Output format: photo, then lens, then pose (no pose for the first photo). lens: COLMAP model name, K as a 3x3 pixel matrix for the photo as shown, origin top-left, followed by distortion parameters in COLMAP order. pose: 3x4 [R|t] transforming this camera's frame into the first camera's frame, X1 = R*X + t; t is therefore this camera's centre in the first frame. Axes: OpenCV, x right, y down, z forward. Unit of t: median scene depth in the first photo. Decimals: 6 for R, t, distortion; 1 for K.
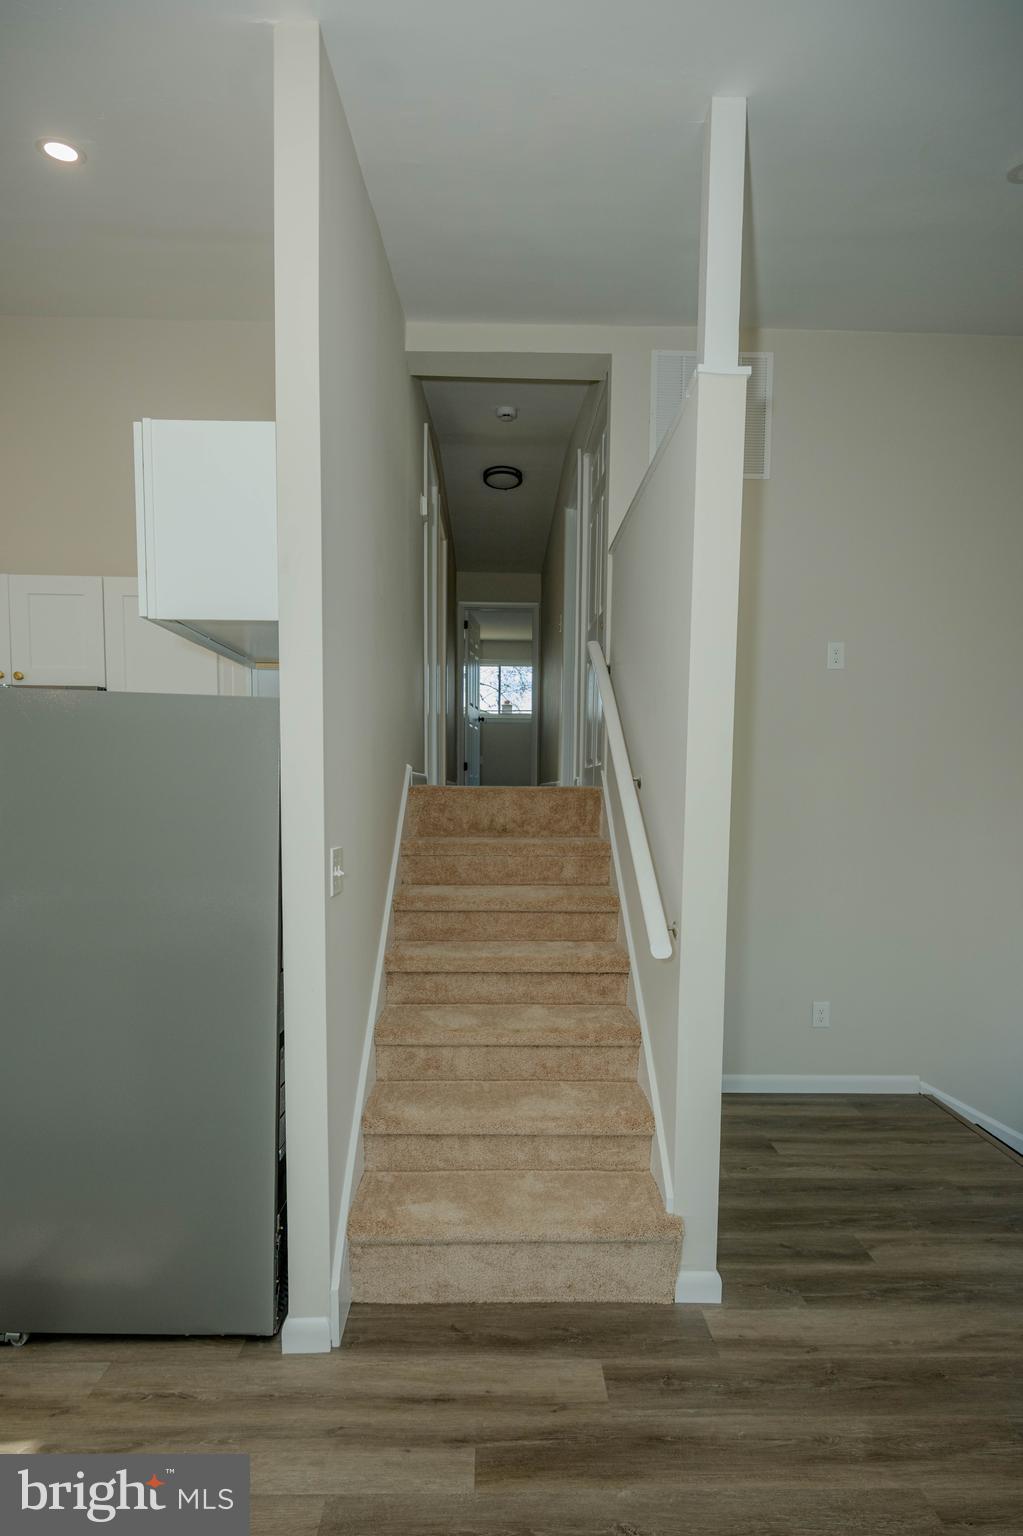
lens RADIAL K [[749.6, 0, 505.5], [0, 749.6, 860.1], [0, 0, 1]] dist [0.001681, -0.000679]
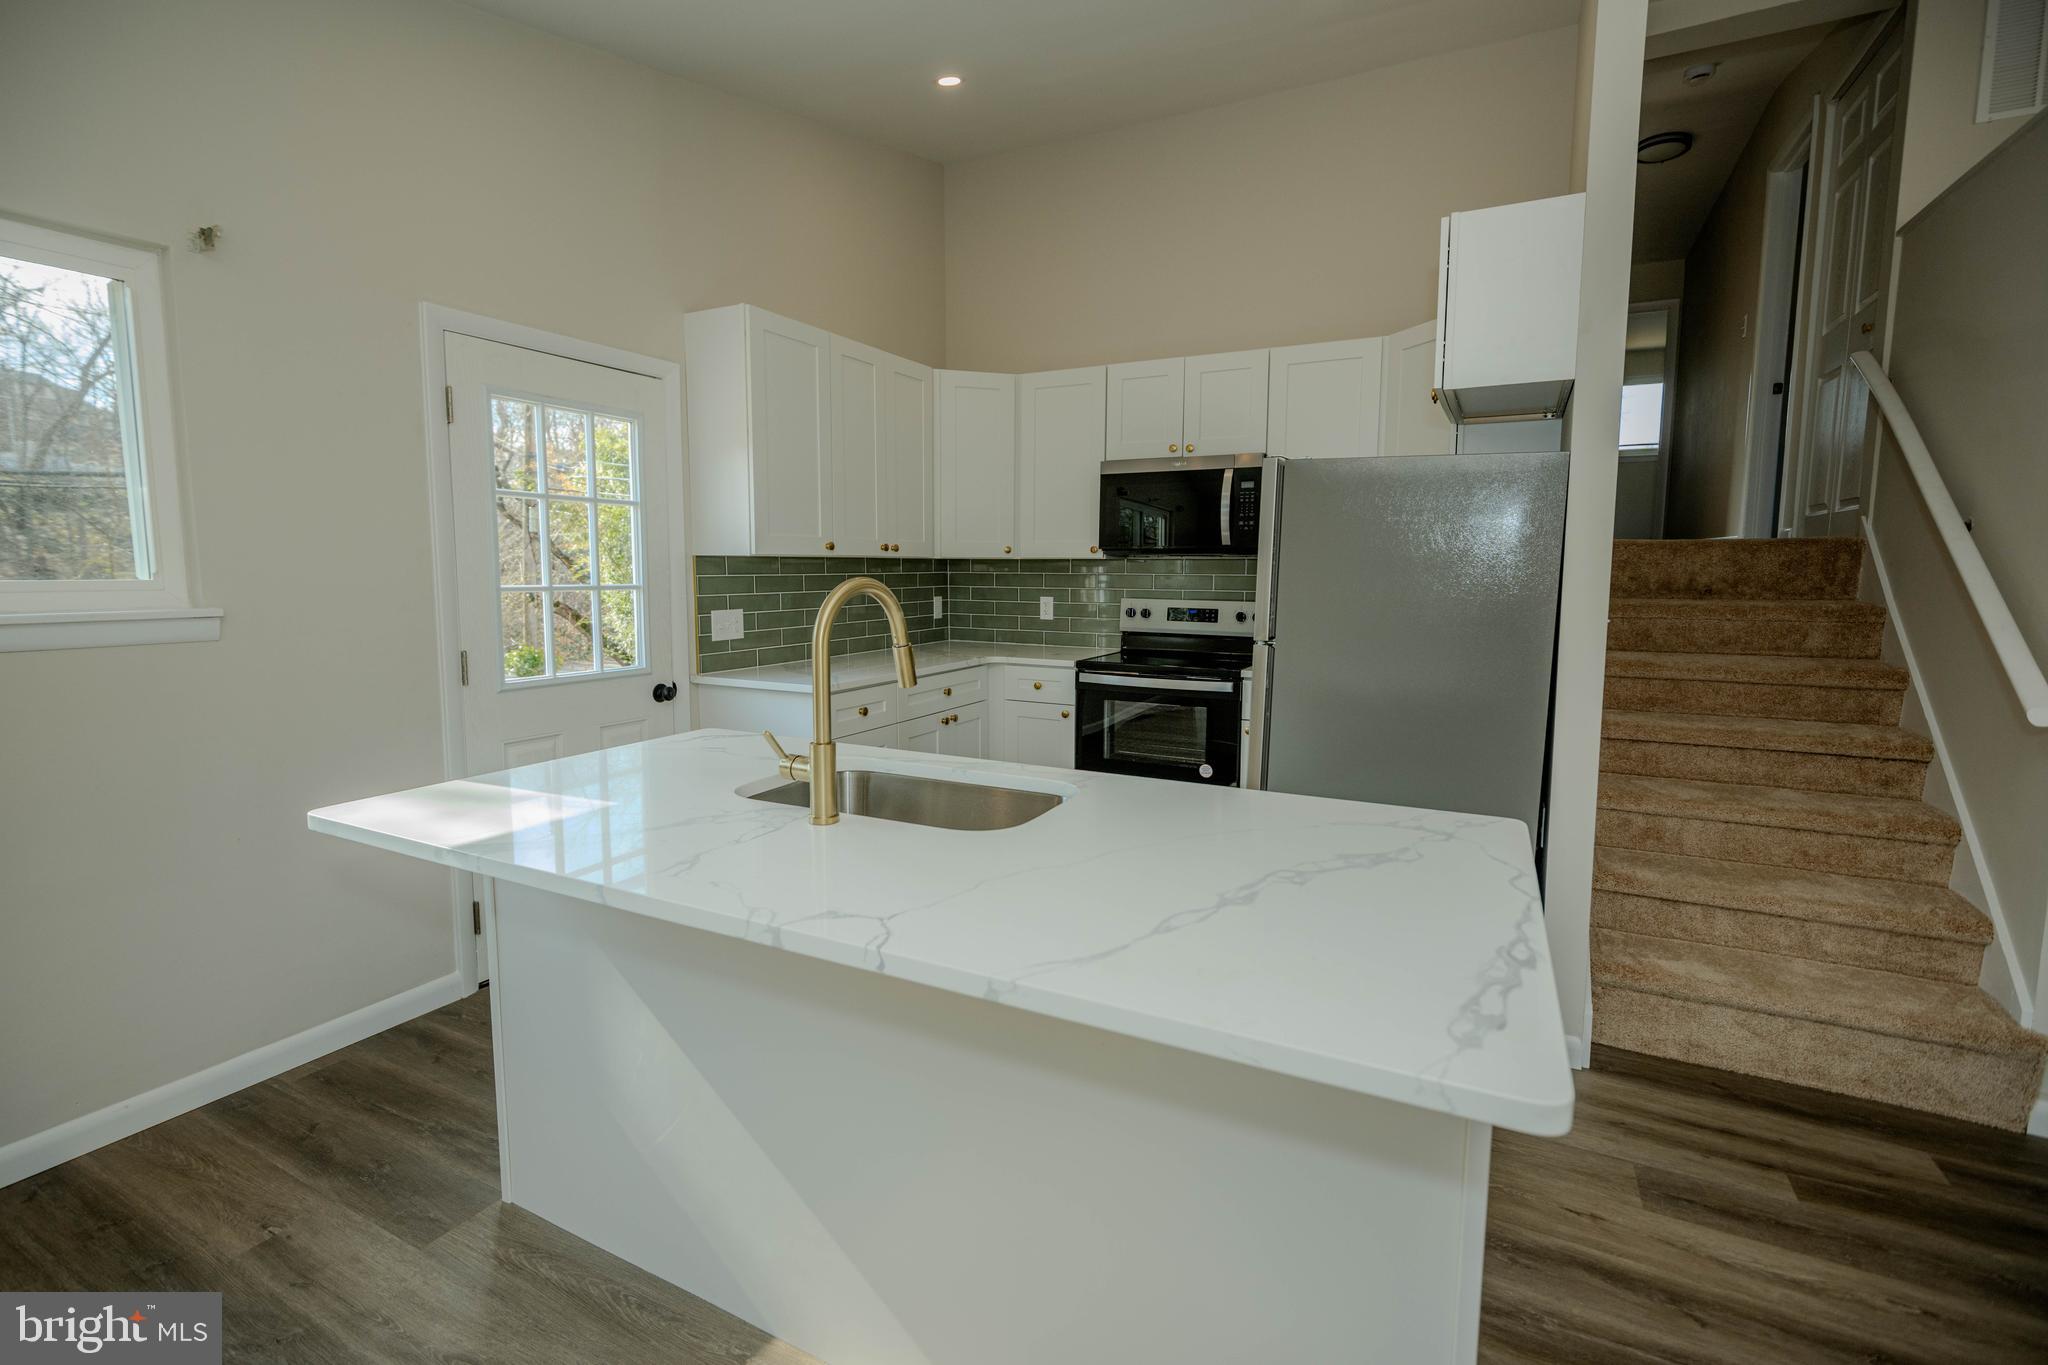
lens RADIAL K [[921.5, 0, 1027.9], [0, 921.5, 673.4], [0, 0, 1]] dist [-0.000377, 0.005176]
pose [[0.880455, 0.048874, -0.471603, -0.253589], [-0.033636, 0.998605, 0.040694, 0.050481], [0.472935, -0.019966, 0.880871, -0.389129]]
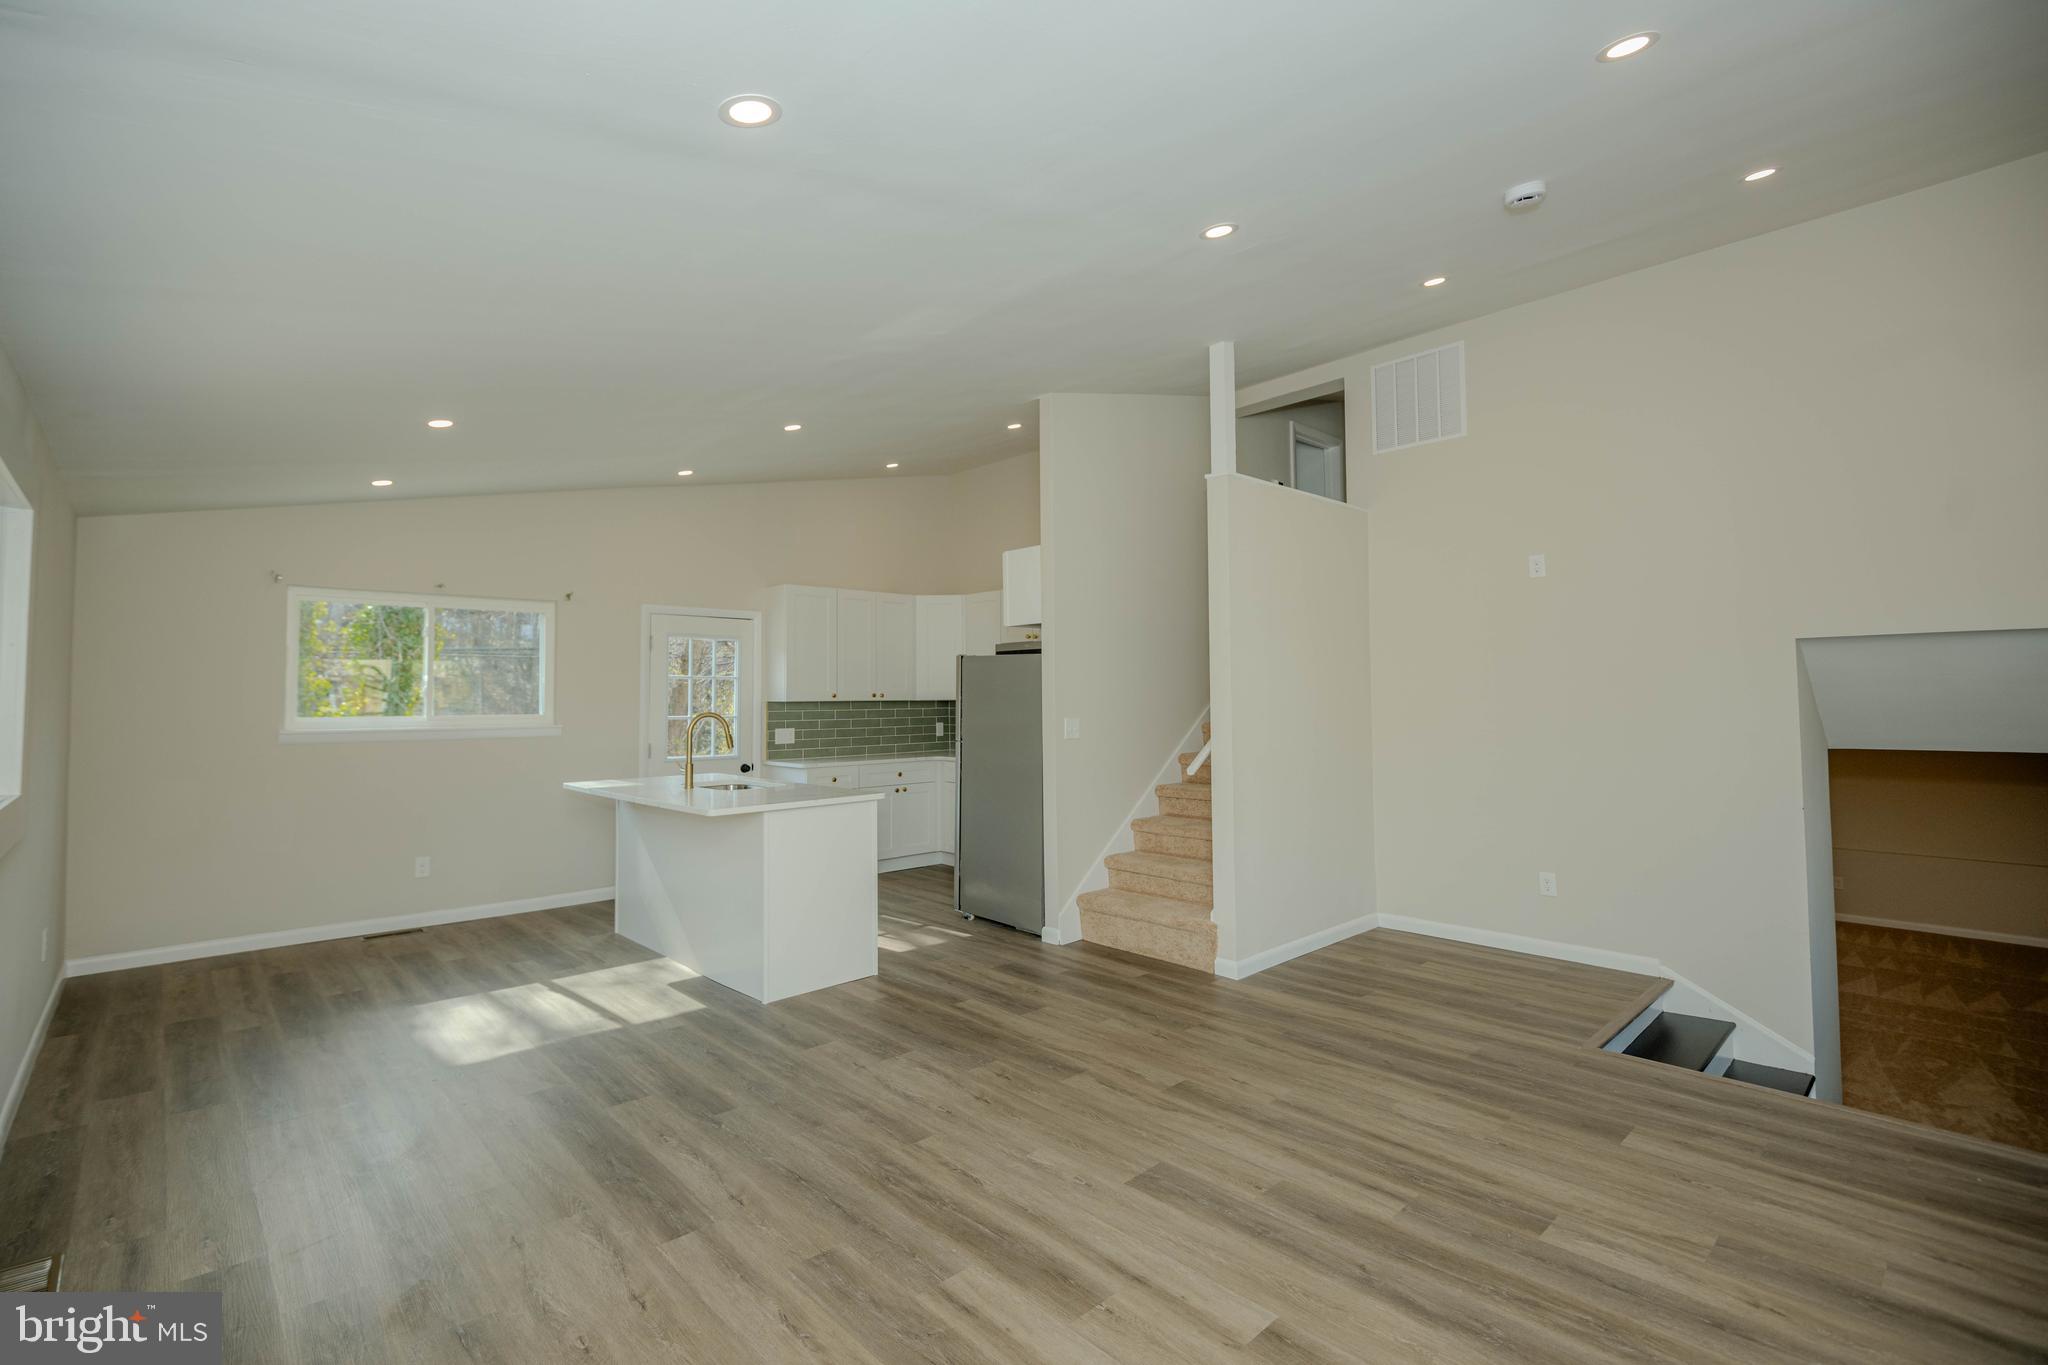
lens RADIAL K [[923.3, 0, 1019.6], [0, 923.3, 703.5], [0, 0, 1]] dist [0.000822, -0.000845]
pose [[0.670456, -0.010942, -0.741868, 1.306697], [-0.046051, 0.997350, -0.056329, 0.076806], [0.740519, 0.071930, 0.668175, -0.724621]]
